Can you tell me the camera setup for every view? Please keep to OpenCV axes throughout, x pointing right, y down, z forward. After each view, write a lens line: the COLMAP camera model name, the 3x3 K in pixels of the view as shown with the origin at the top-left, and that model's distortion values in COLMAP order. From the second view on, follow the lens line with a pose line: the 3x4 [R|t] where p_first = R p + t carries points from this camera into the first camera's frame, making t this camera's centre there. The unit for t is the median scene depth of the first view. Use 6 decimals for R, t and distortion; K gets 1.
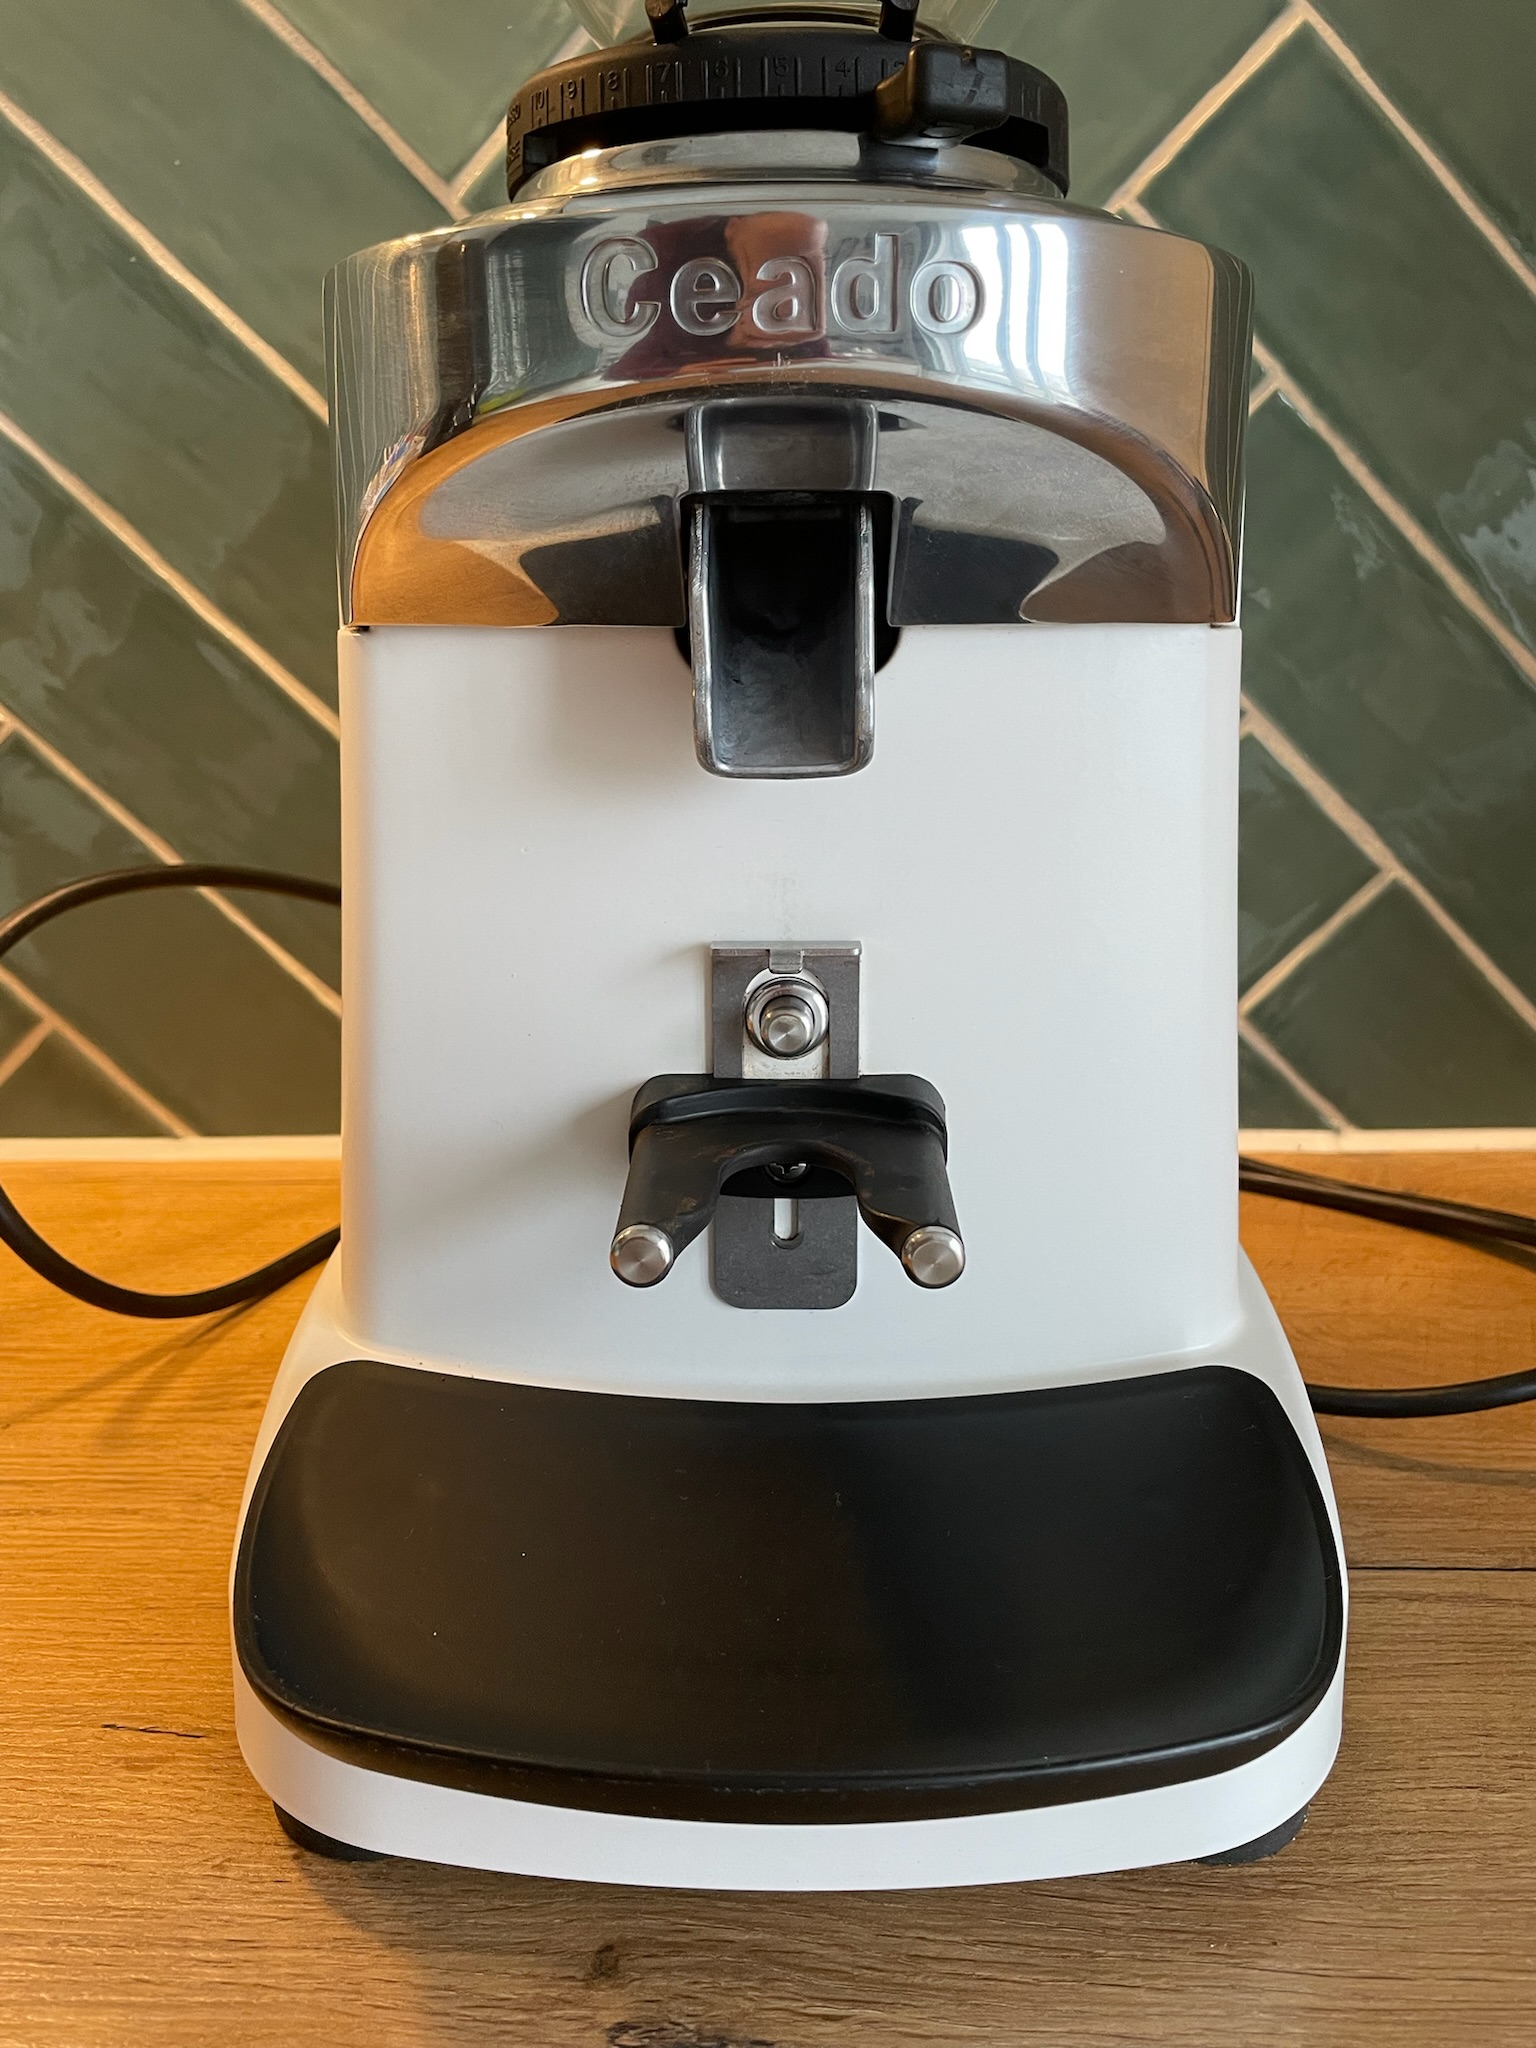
lens RADIAL K [[1603.5, 0, 769.7], [0, 1603.5, 1006.6], [0, 0, 1]] dist [0.053398, -0.097543]
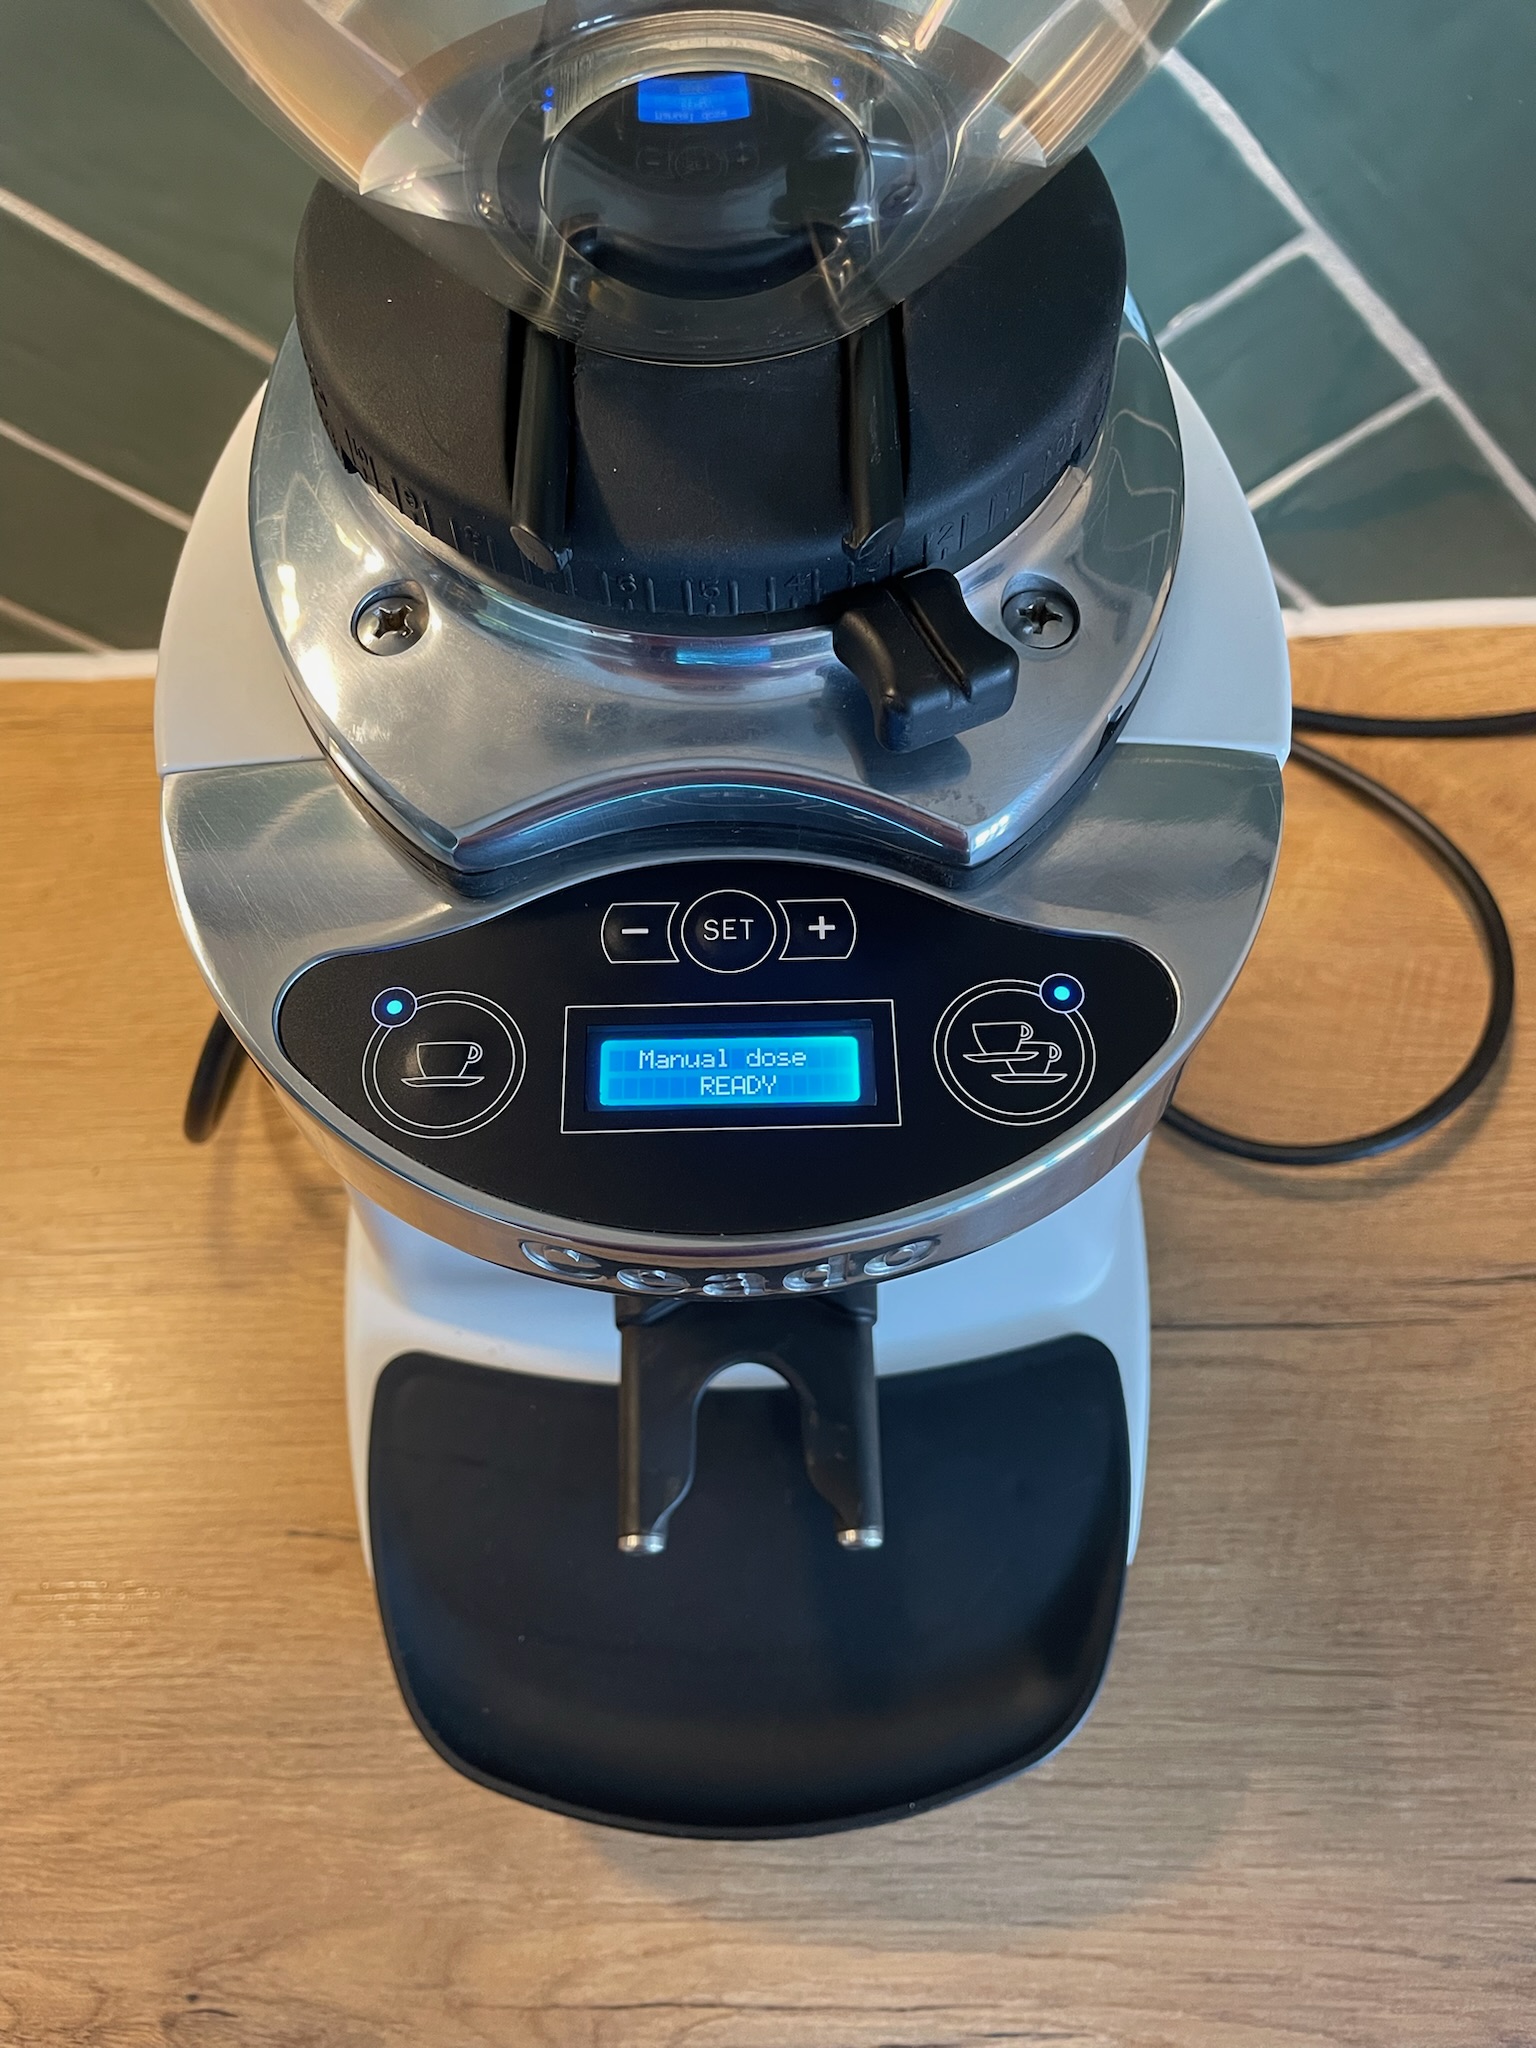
lens RADIAL K [[1603.5, 0, 772.2], [0, 1603.5, 1034.2], [0, 0, 1]] dist [0.053398, -0.097543]
pose [[0.999233, -0.033576, 0.020170, 0.013176], [0.006750, 0.654869, 0.755712, -0.945005], [-0.038582, -0.754996, 0.654593, 0.360839]]
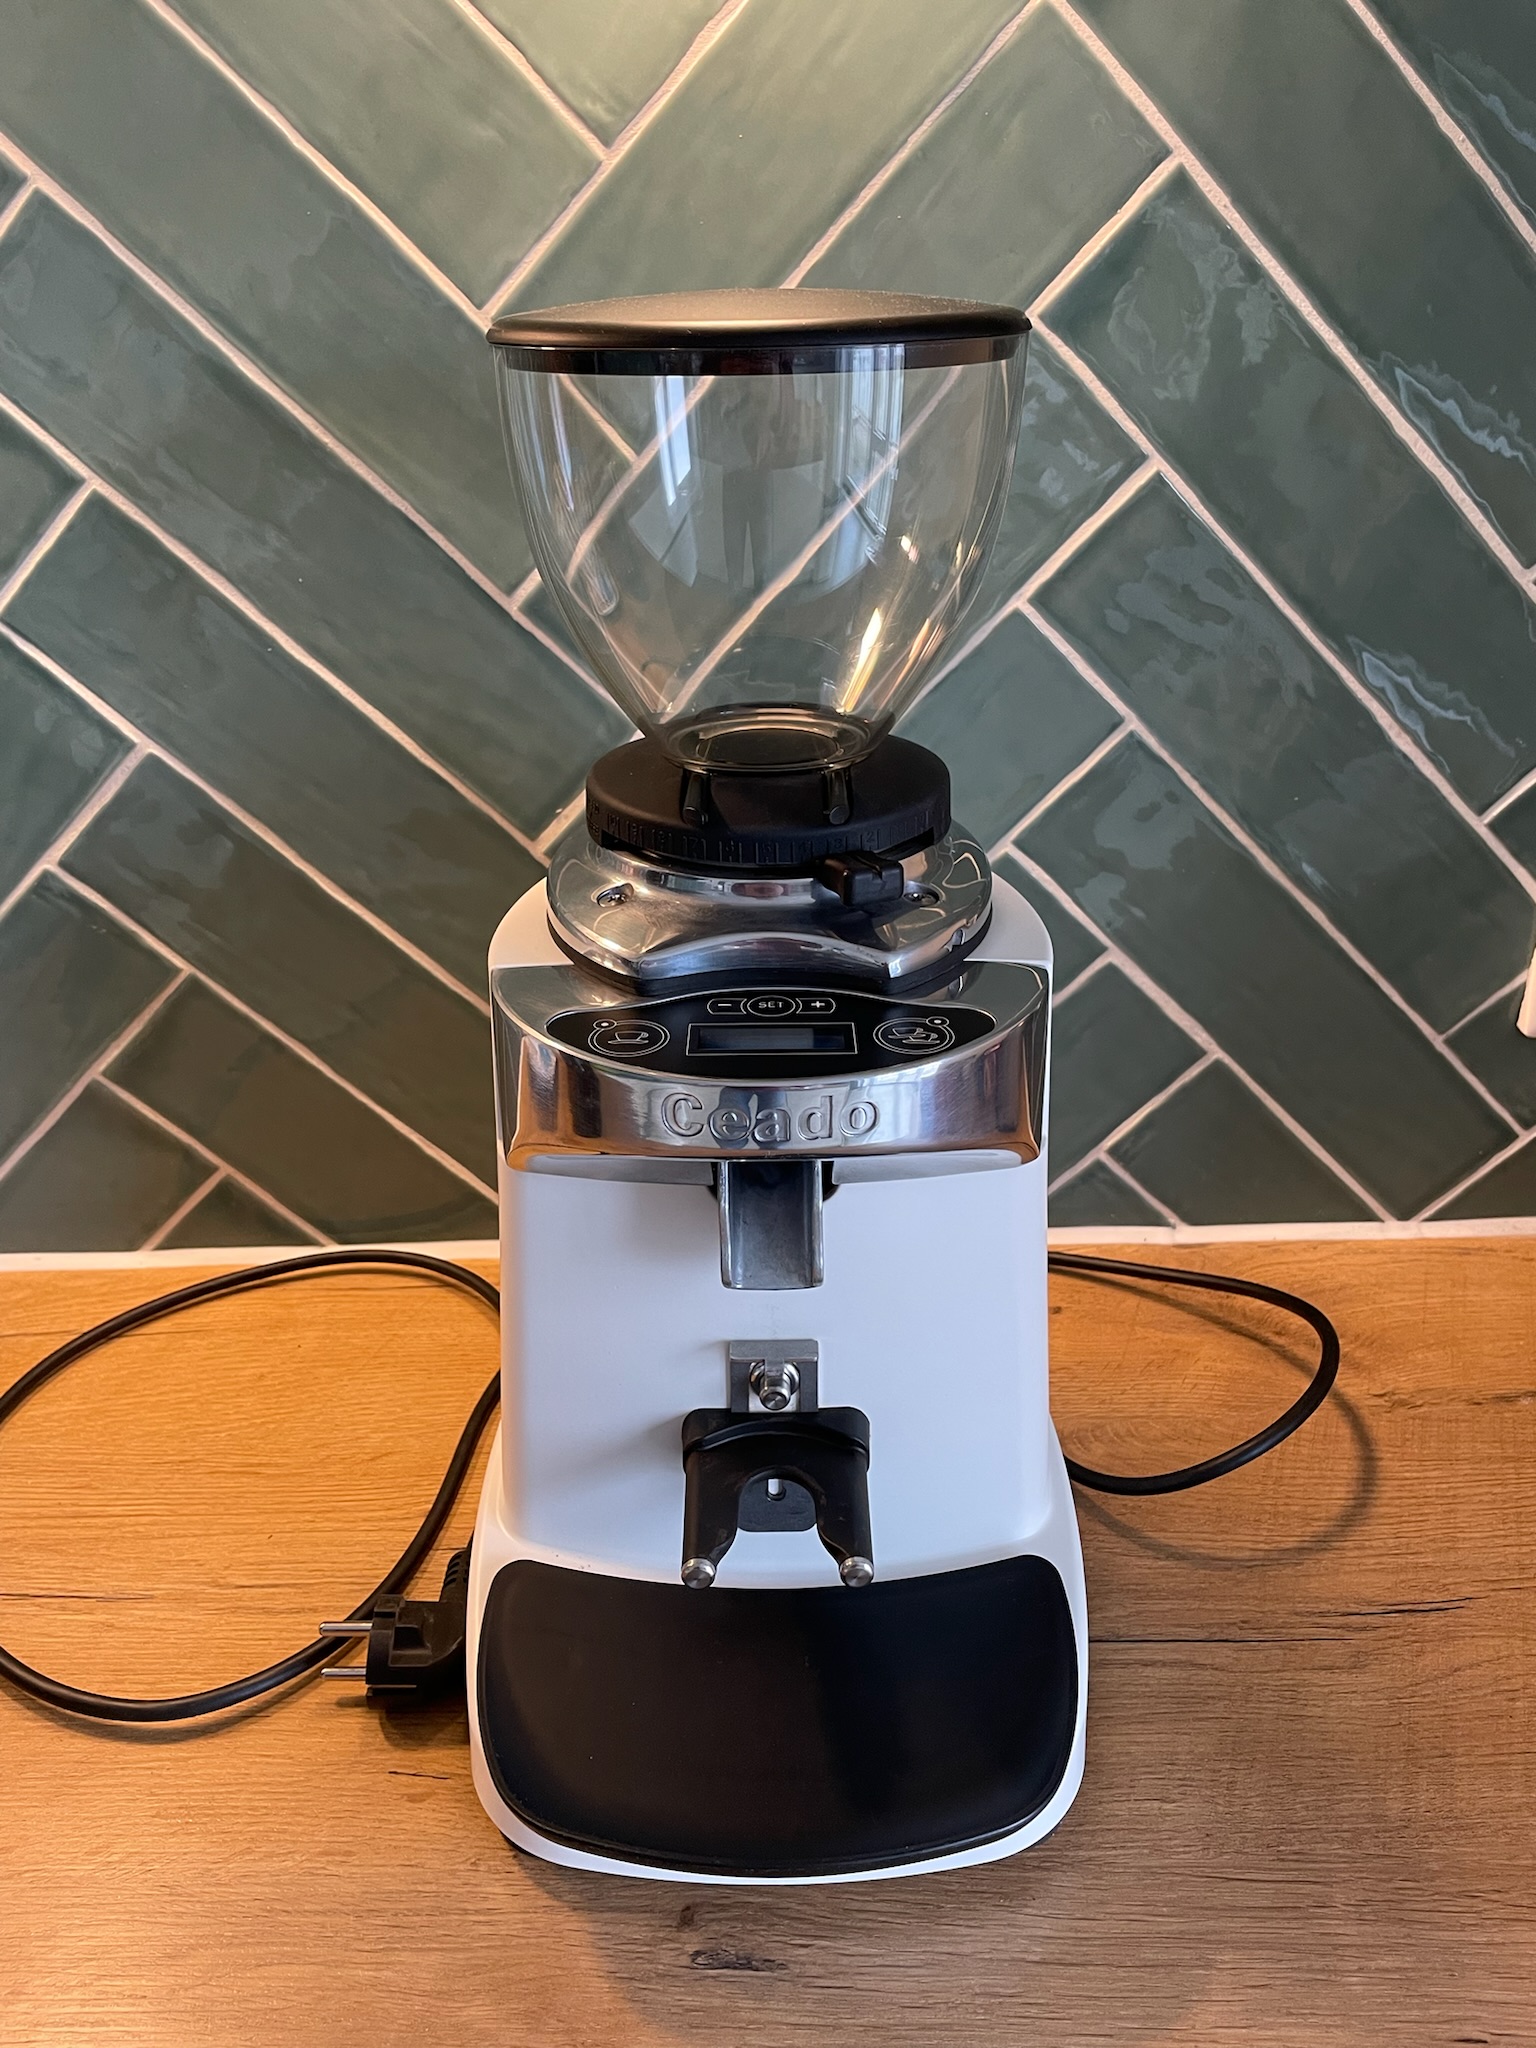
lens RADIAL K [[1603.5, 0, 778.1], [0, 1603.5, 995.2], [0, 0, 1]] dist [0.053398, -0.097543]
pose [[0.999752, -0.012509, 0.018423, -0.011842], [0.009283, 0.986112, 0.165824, -0.668015], [-0.020241, -0.165612, 0.985983, -0.594148]]
